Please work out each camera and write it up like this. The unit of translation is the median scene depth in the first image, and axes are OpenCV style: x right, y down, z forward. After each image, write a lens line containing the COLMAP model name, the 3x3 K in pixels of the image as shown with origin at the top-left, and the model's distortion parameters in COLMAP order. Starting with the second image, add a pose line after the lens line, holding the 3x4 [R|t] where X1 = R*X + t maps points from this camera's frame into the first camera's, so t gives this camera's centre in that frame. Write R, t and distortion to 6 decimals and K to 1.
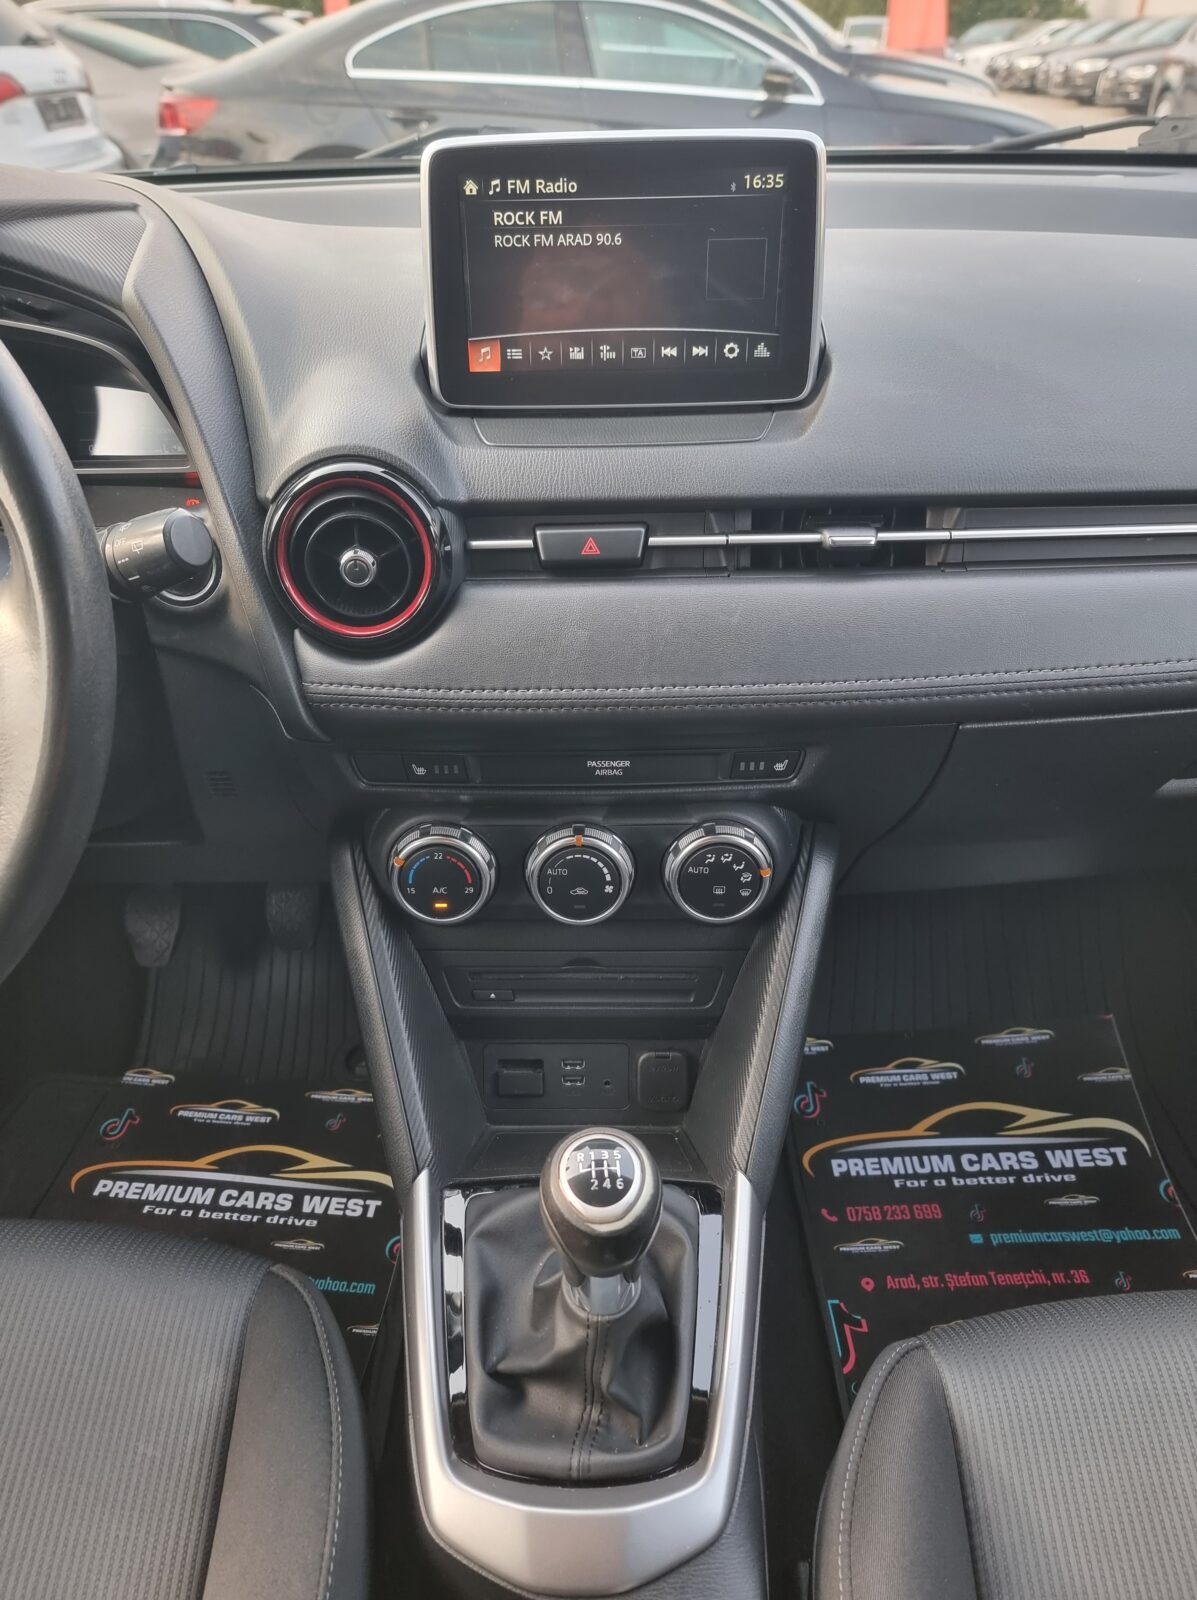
lens RADIAL K [[1129.4, 0, 583.1], [0, 1129.4, 809.6], [0, 0, 1]] dist [0.066113, -0.066316]
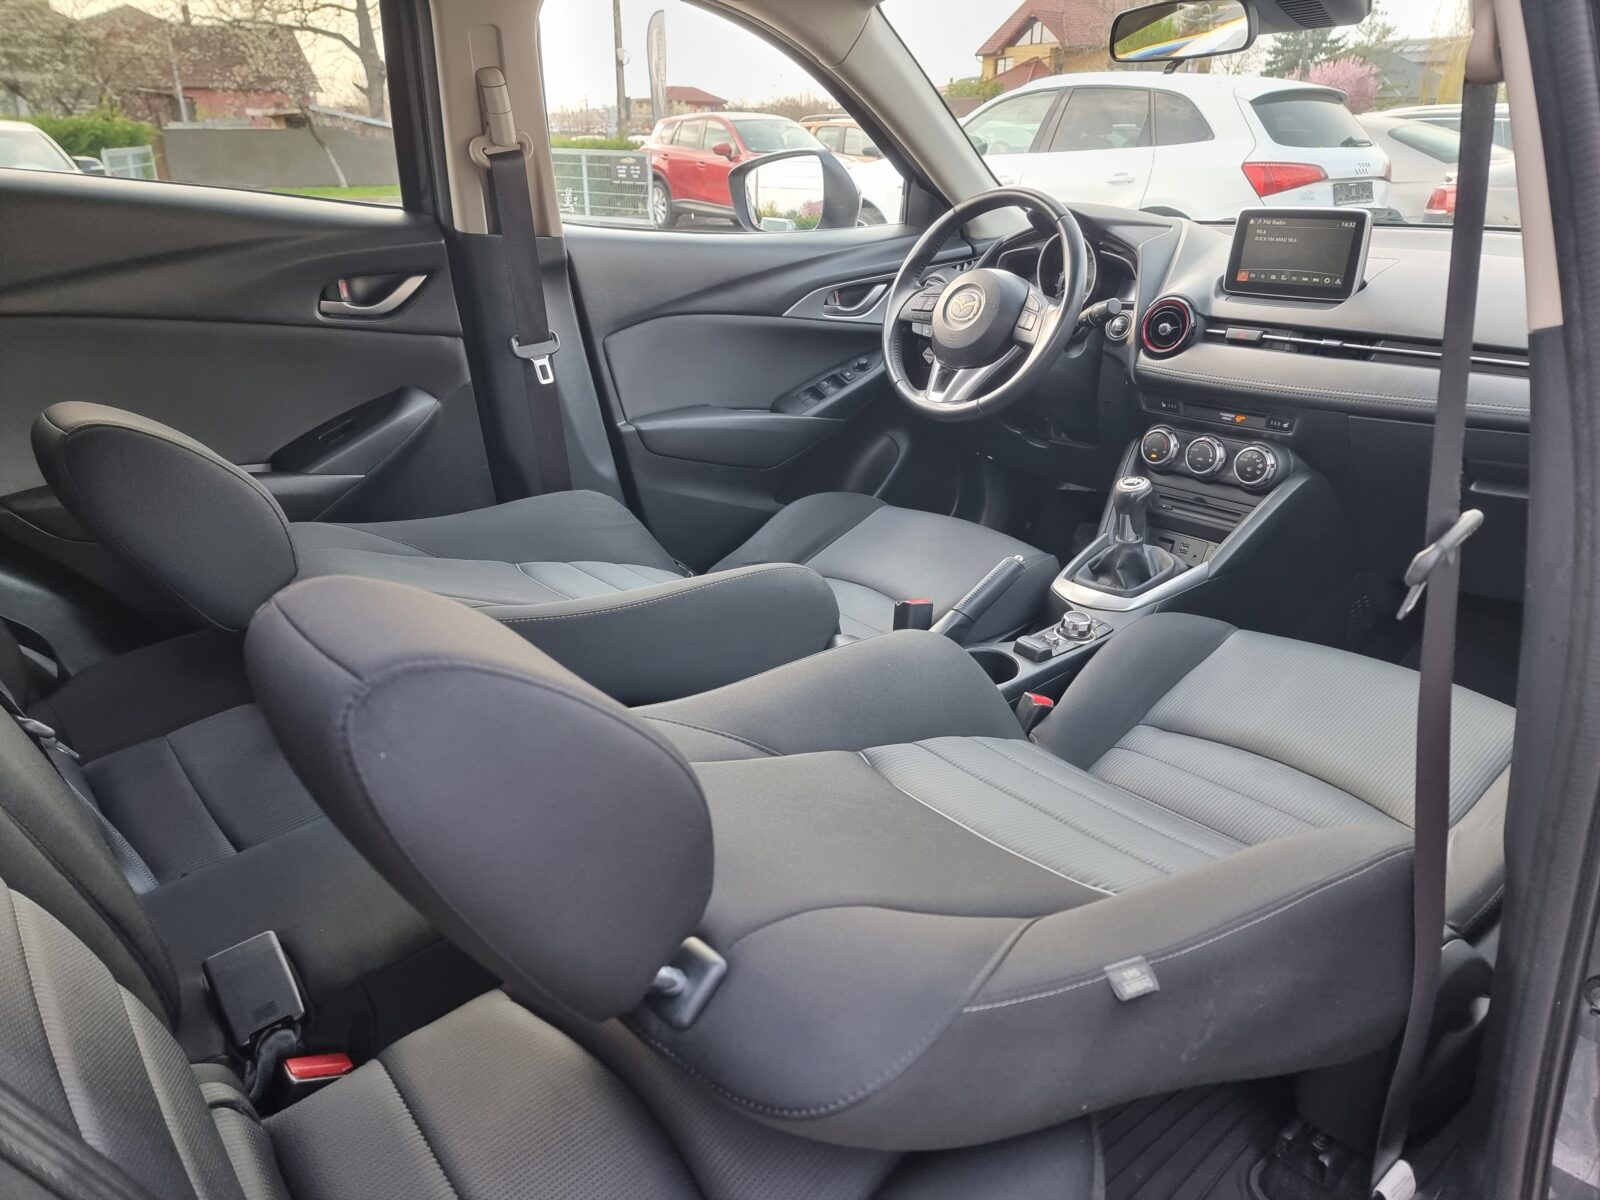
lens RADIAL K [[1087.2, 0, 799.5], [0, 1087.2, 612.1], [0, 0, 1]] dist [0.061394, -0.052942]
pose [[0.658351, 0.302061, -0.689444, 1.297286], [-0.421838, 0.906654, -0.005588, 0.831058], [0.623399, 0.294513, 0.724317, -1.412692]]
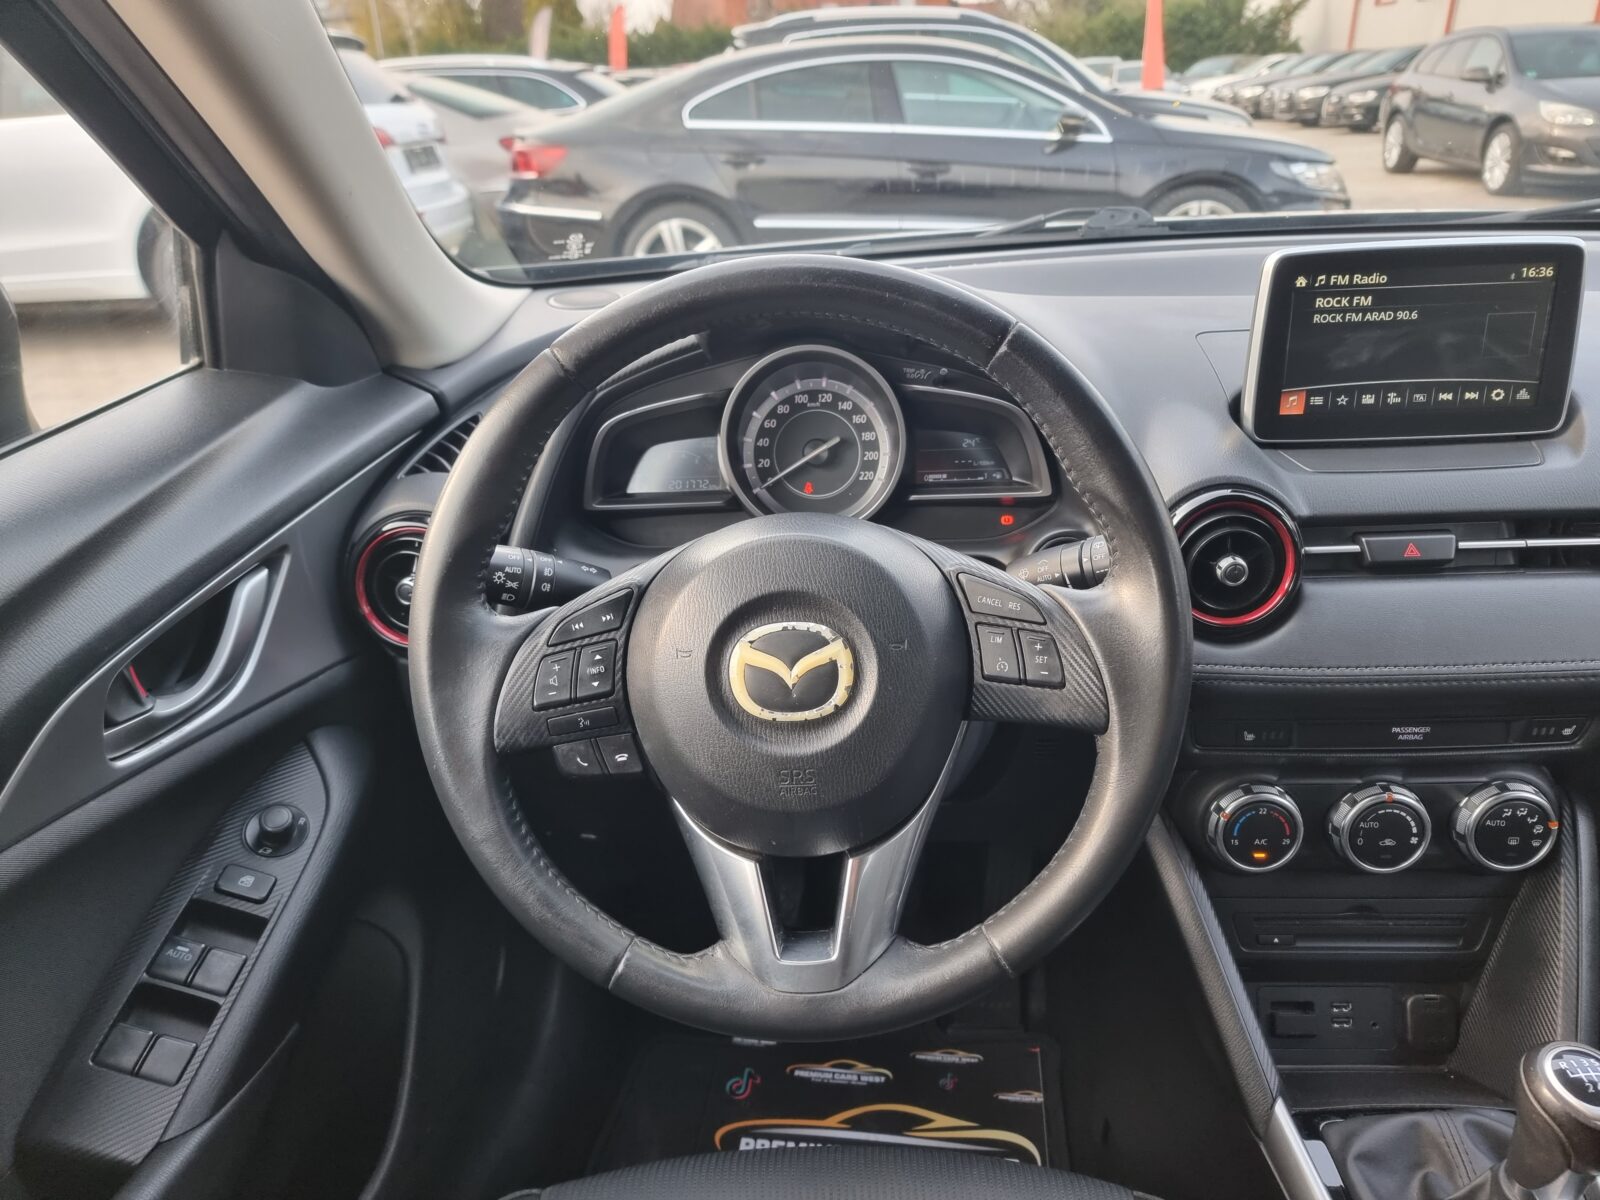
lens RADIAL K [[1126.2, 0, 817.6], [0, 1126.2, 596.7], [0, 0, 1]] dist [0.086970, -0.084493]
pose [[0.999773, -0.012393, -0.017334, -0.558743], [0.009333, 0.985969, -0.166665, 0.015098], [0.019156, 0.166465, 0.985861, -0.199951]]
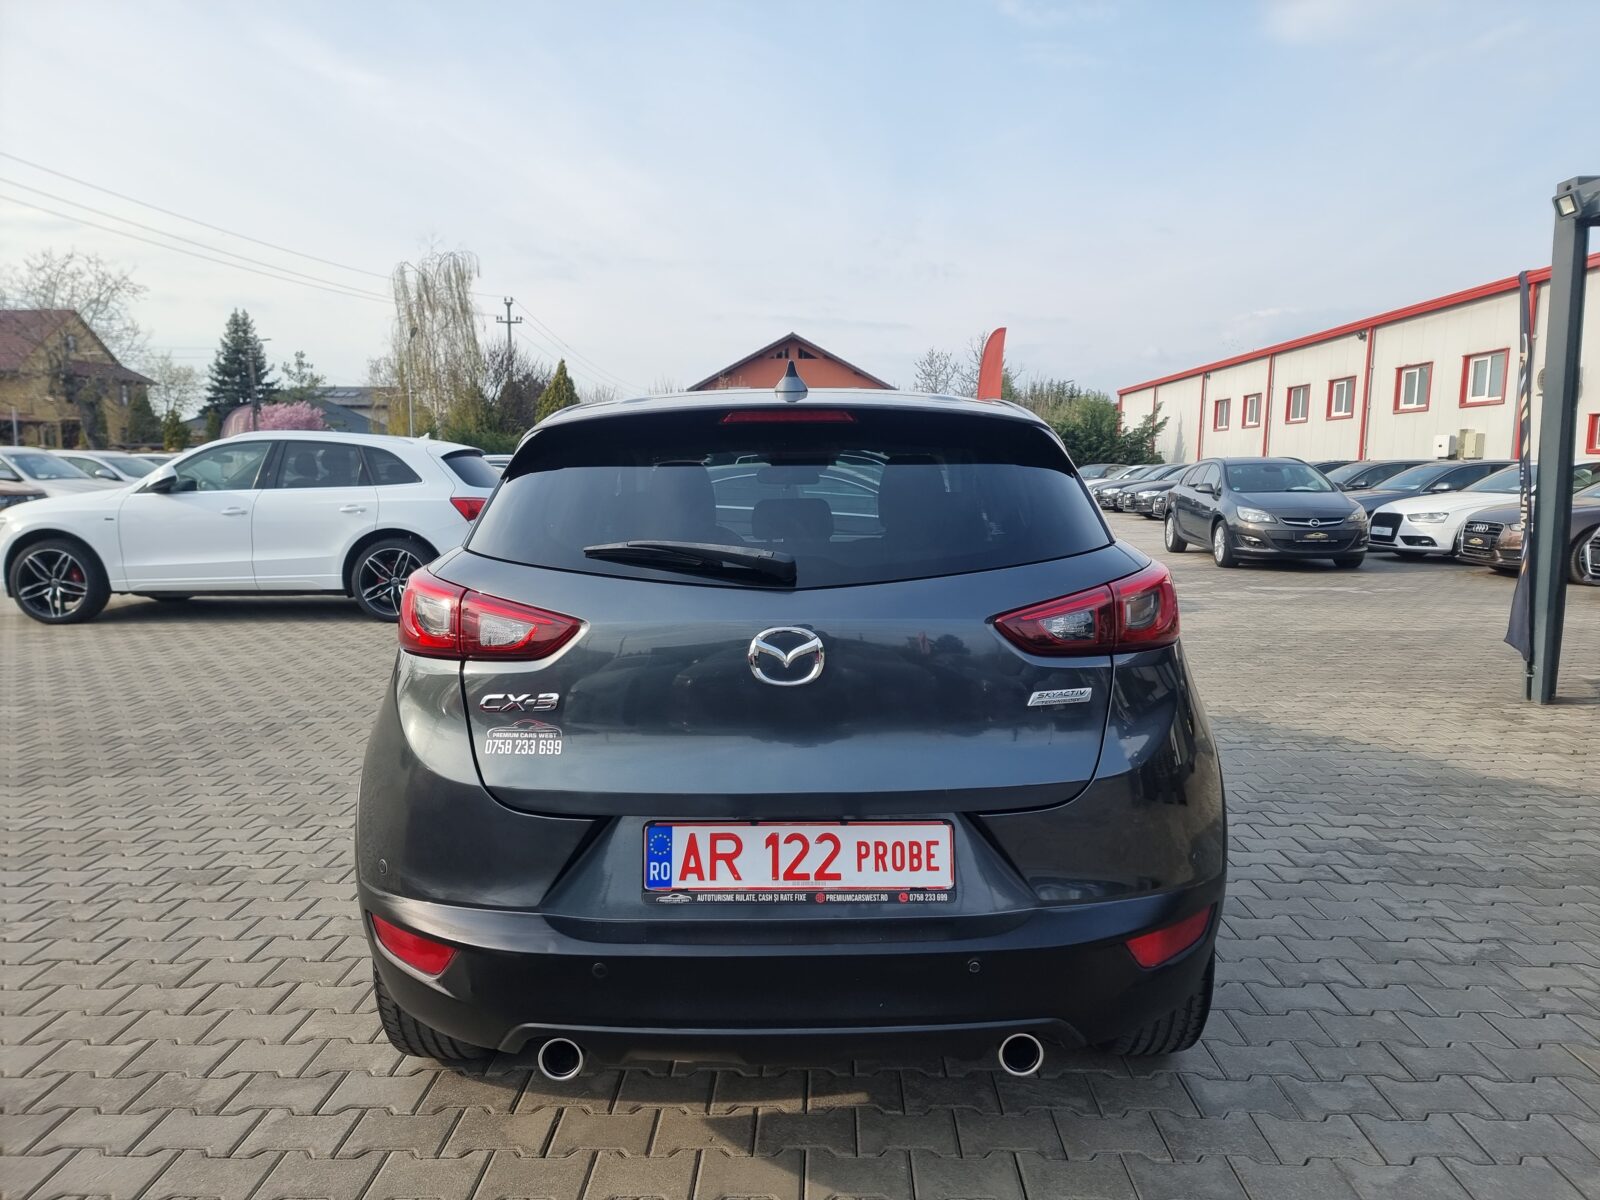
lens RADIAL K [[1087.2, 0, 799.5], [0, 1087.2, 612.1], [0, 0, 1]] dist [0.061394, -0.052942]
pose [[0.999811, 0.011792, 0.015477, -0.222761], [-0.003704, 0.896238, -0.443558, 3.078040], [-0.019101, 0.443417, 0.896112, -5.177204]]
